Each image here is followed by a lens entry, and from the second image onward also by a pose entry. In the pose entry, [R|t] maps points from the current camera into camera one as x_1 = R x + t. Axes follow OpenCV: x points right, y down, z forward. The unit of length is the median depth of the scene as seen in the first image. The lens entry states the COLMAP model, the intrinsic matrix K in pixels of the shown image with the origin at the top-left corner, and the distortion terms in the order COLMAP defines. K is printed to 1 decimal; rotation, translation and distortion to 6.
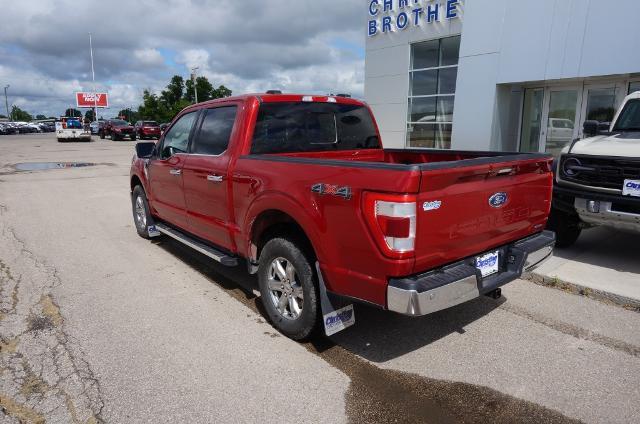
lens RADIAL K [[430.4, 0, 319.1], [0, 430.4, 213.6], [0, 0, 1]] dist [-0.025236, 0.021625]
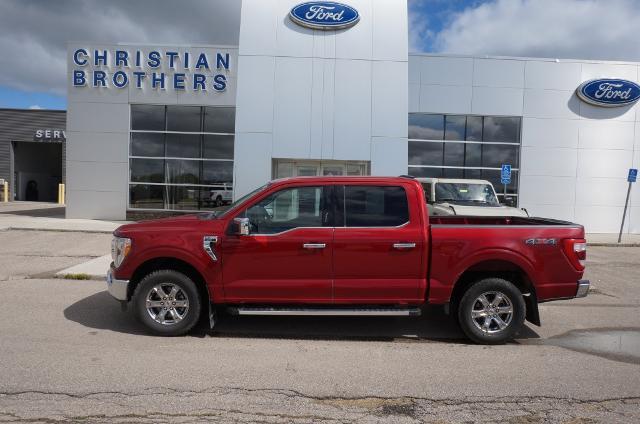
lens RADIAL K [[430.4, 0, 334.8], [0, 430.4, 207.2], [0, 0, 1]] dist [-0.025236, 0.021625]
pose [[0.593471, -0.016422, 0.804688, -0.385544], [0.133688, 0.987915, -0.078436, -0.034449], [-0.793675, 0.154127, 0.588494, 0.122423]]
